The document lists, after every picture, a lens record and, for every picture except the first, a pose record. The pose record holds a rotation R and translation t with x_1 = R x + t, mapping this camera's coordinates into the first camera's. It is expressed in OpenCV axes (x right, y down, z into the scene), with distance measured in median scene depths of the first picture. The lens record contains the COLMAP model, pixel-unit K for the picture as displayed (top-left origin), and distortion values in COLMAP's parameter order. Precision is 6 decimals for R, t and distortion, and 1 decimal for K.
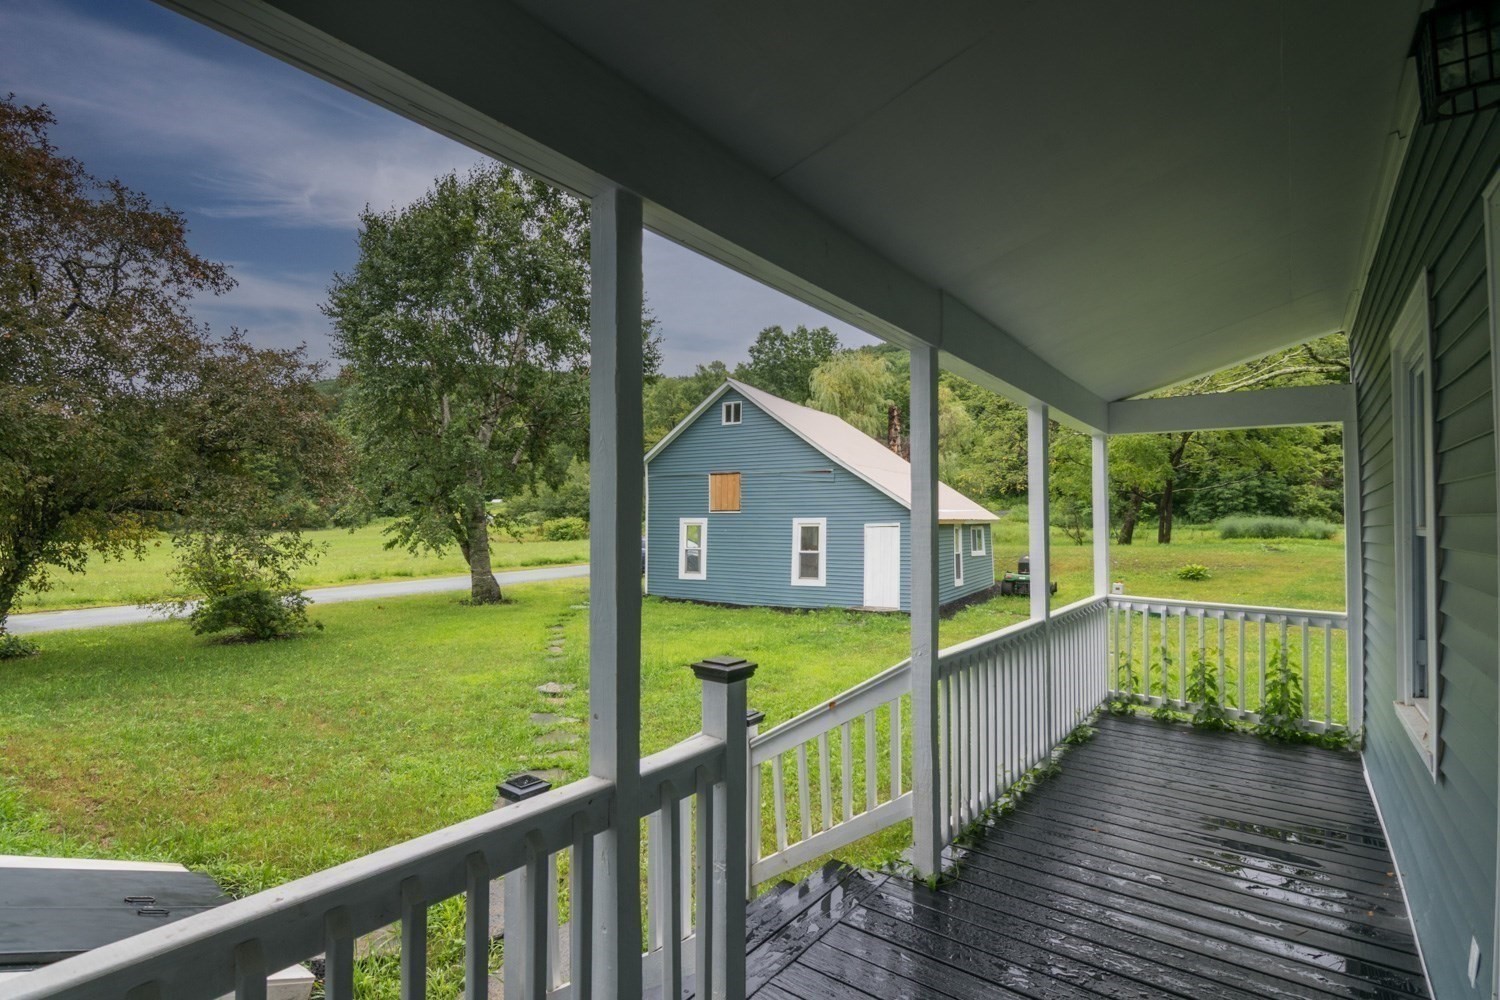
lens RADIAL K [[723.6, 0, 750.0], [0, 723.6, 508.7], [0, 0, 1]] dist [-0.004077, -0.001474]
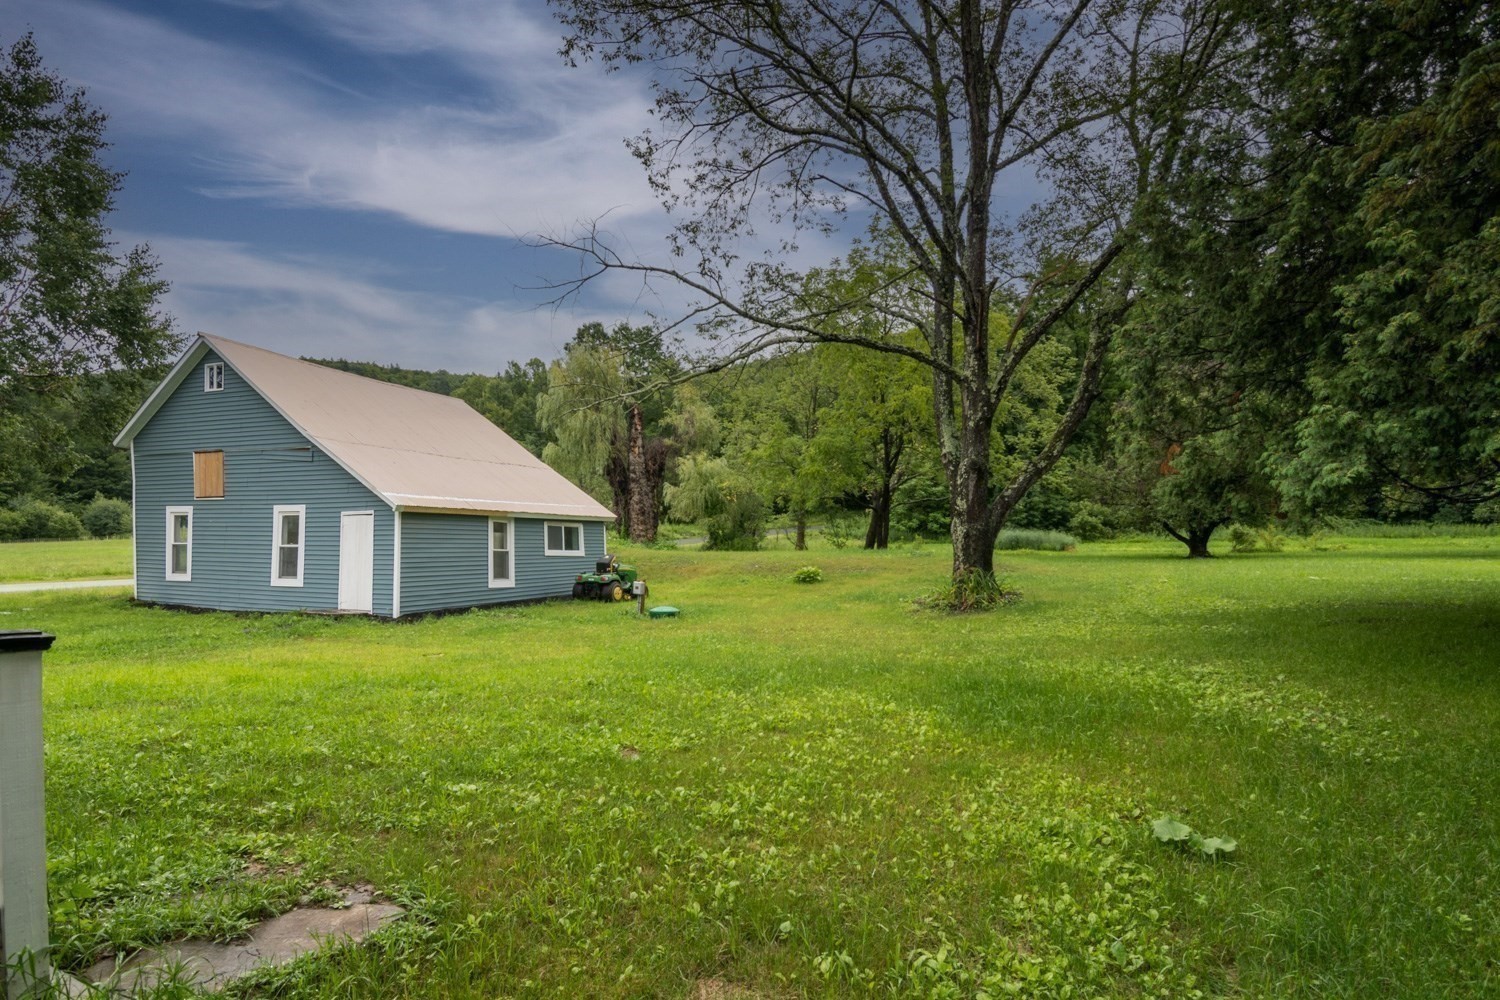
lens RADIAL K [[726.8, 0, 790.5], [0, 726.8, 585.4], [0, 0, 1]] dist [0.006020, 0.000623]
pose [[0.986336, -0.001815, 0.164736, 0.455452], [-0.010894, 0.997032, 0.076215, 0.030968], [-0.164385, -0.076968, 0.983389, 0.069091]]
